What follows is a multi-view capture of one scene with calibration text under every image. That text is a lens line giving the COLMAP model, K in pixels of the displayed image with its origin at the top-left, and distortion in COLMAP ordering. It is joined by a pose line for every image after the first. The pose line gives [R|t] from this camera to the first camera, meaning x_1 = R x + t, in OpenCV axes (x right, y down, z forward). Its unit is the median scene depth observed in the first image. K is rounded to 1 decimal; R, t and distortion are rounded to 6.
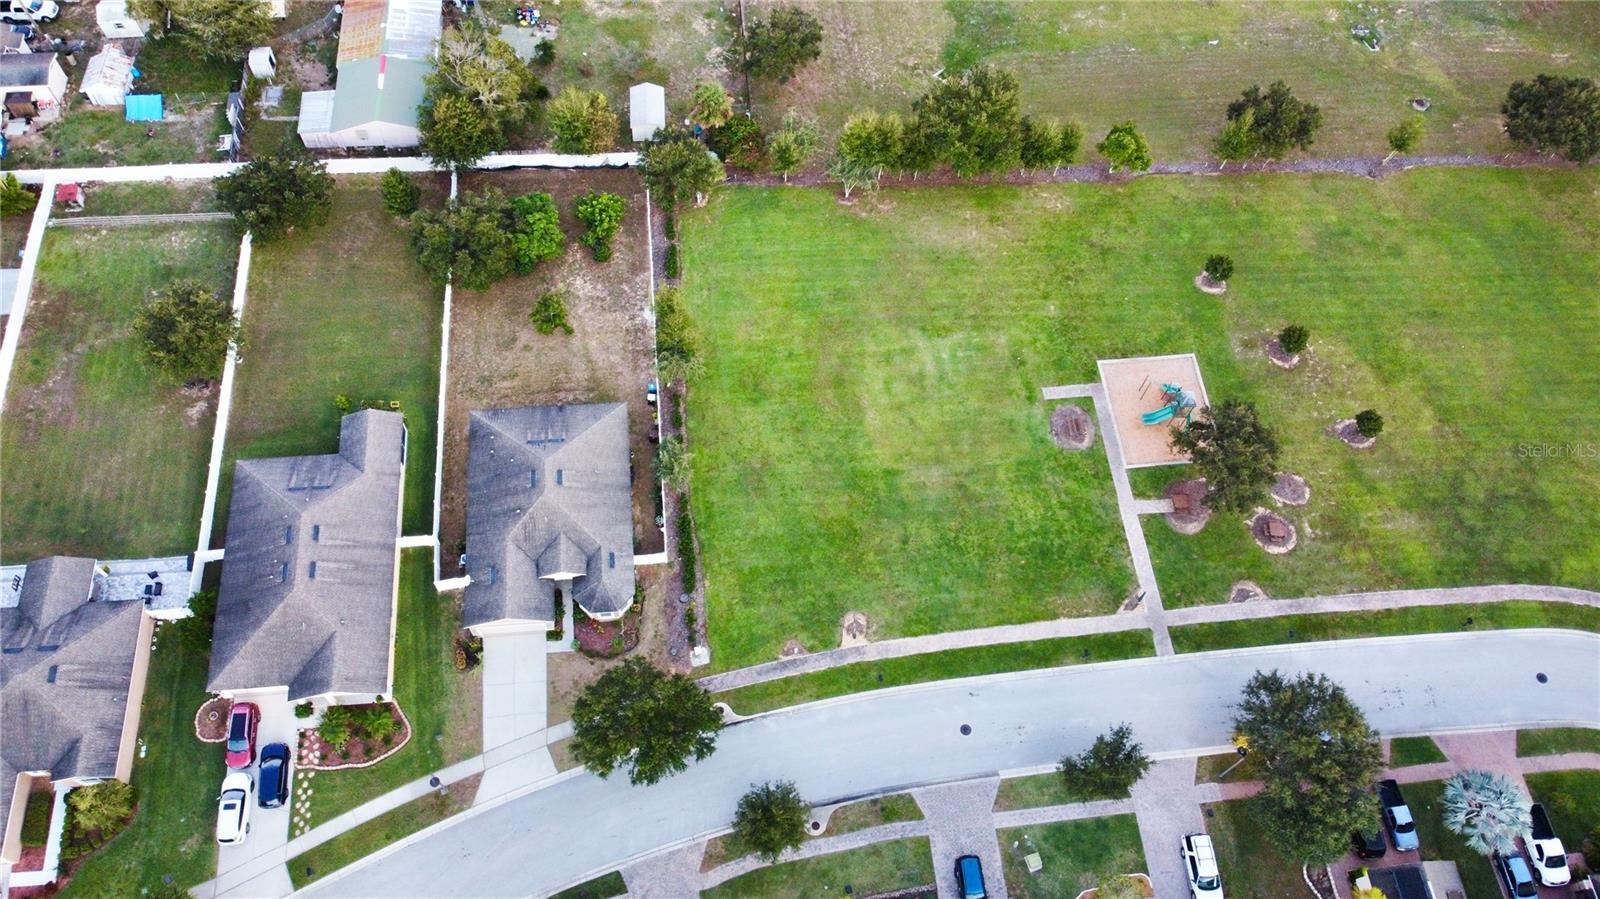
lens RADIAL K [[1204.5, 0, 804.7], [0, 1204.5, 438.3], [0, 0, 1]] dist [-0.004877, 0.008288]
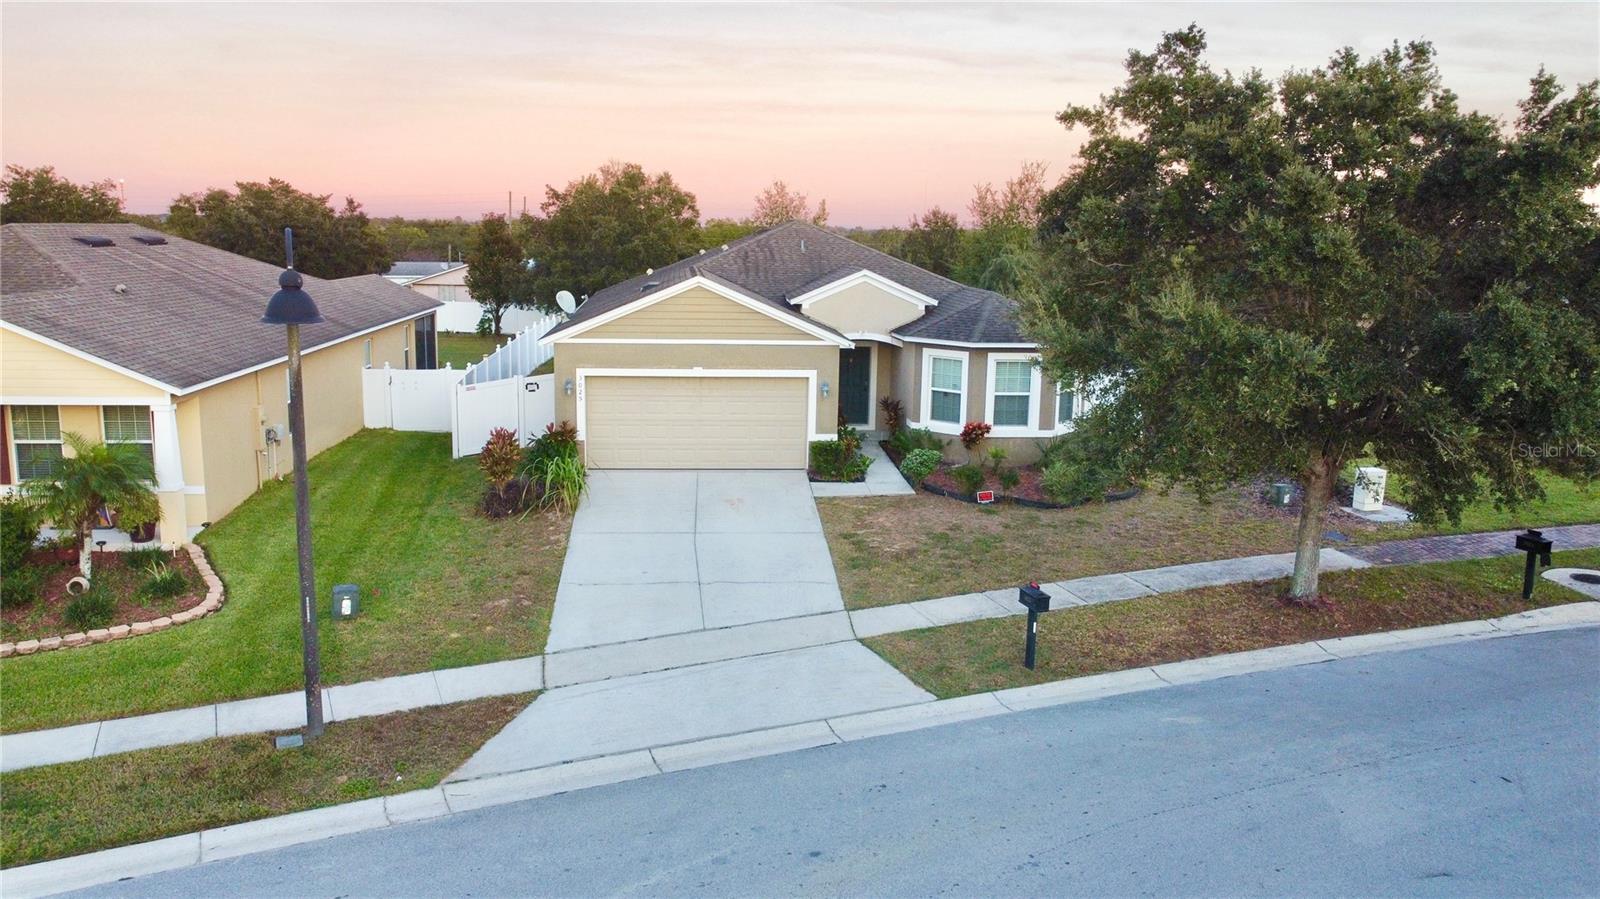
lens RADIAL K [[1204.5, 0, 801.3], [0, 1204.5, 454.8], [0, 0, 1]] dist [-0.004877, 0.008288]
pose [[0.998930, -0.044749, -0.011711, -0.213231], [0.018824, 0.624539, -0.780766, 0.382069], [0.042253, 0.779710, 0.624713, 0.822536]]
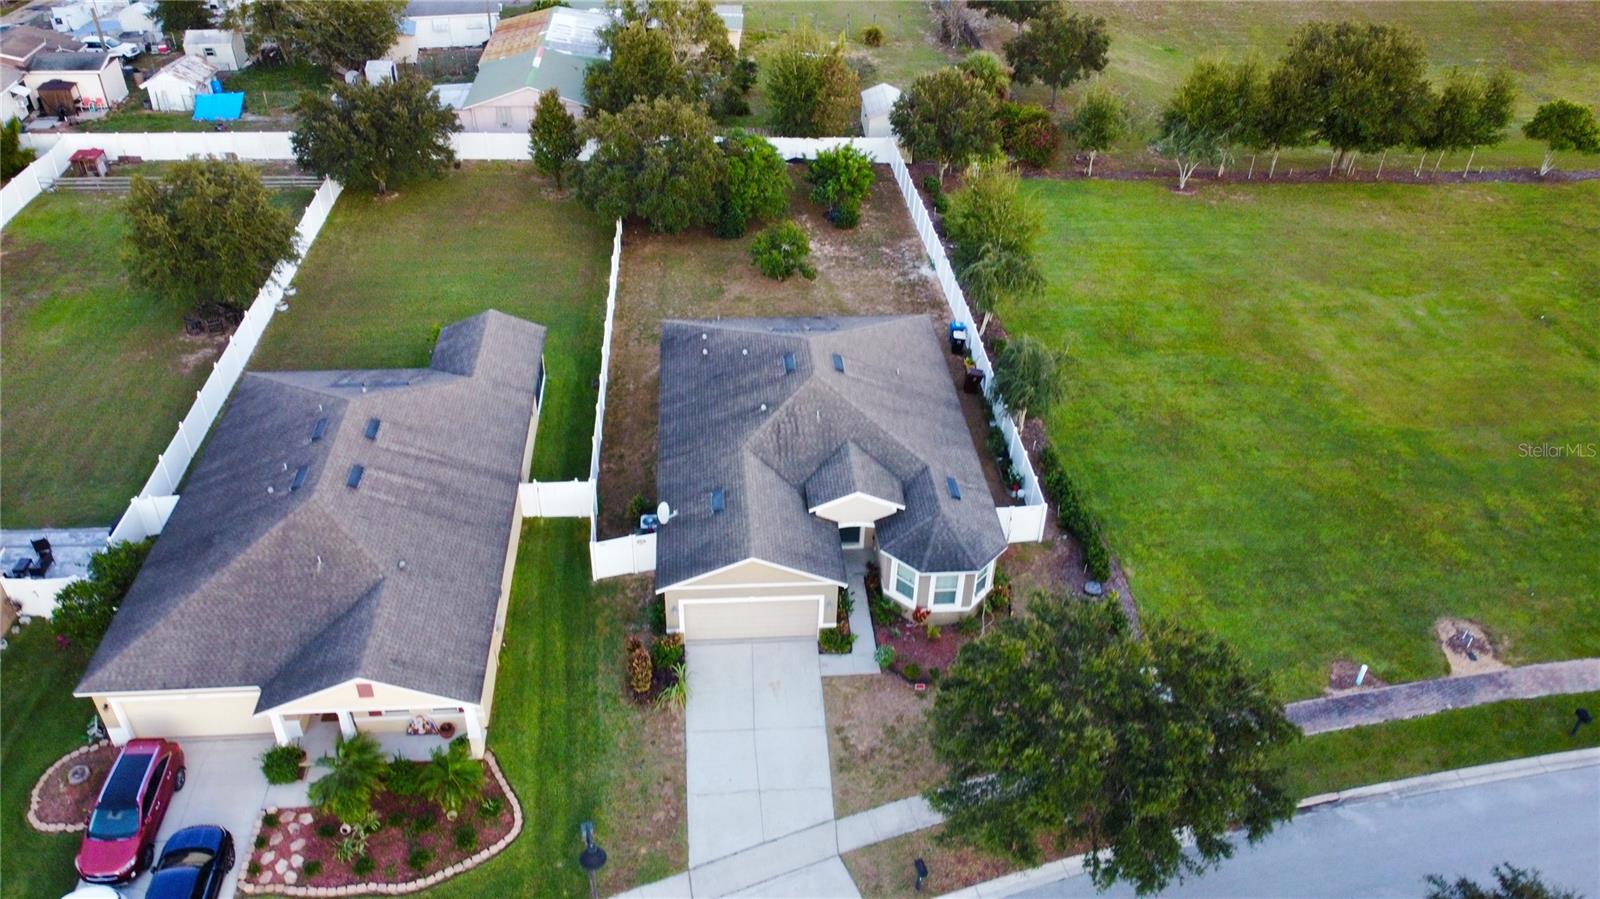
lens RADIAL K [[1204.5, 0, 799.3], [0, 1204.5, 450.1], [0, 0, 1]] dist [-0.004877, 0.008288]
pose [[0.998890, -0.020840, -0.042232, -0.201045], [0.000312, 0.899670, -0.436571, 0.301499], [0.047093, 0.436073, 0.898678, 0.545498]]
